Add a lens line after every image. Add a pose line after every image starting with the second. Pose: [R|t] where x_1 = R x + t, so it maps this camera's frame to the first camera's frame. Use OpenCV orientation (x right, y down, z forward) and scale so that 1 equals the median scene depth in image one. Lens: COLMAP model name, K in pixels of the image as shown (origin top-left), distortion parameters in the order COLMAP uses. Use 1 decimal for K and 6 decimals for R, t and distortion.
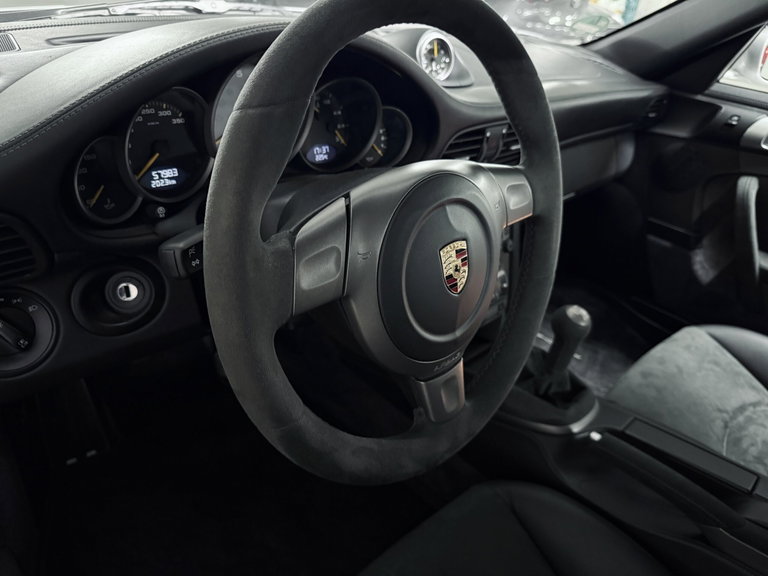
lens RADIAL K [[604.7, 0, 334.1], [0, 604.7, 287.5], [0, 0, 1]] dist [-0.002999, 0.009908]
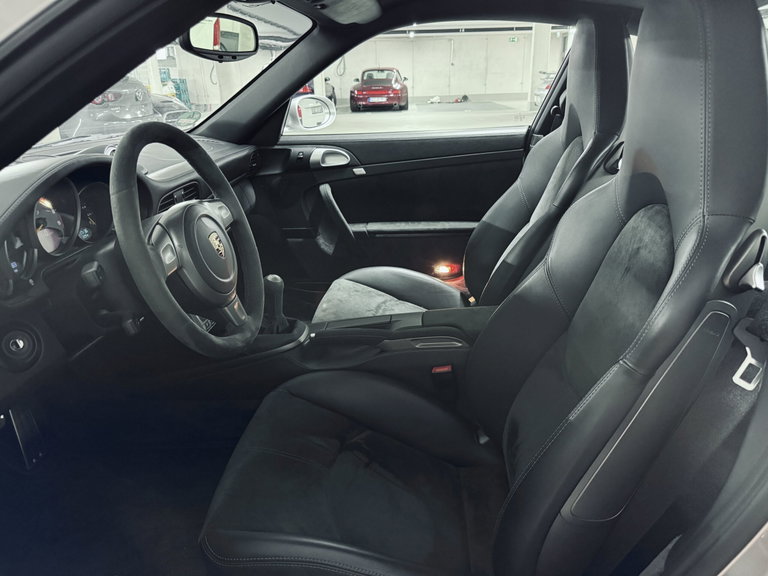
lens RADIAL K [[1011.6, 0, 381.9], [0, 1011.6, 269.1], [0, 0, 1]] dist [0.162764, -0.492341]
pose [[0.763247, -0.292551, 0.576080, -0.860938], [0.431019, 0.894769, -0.116666, 0.425455], [-0.481327, 0.337346, 0.809025, -1.243596]]
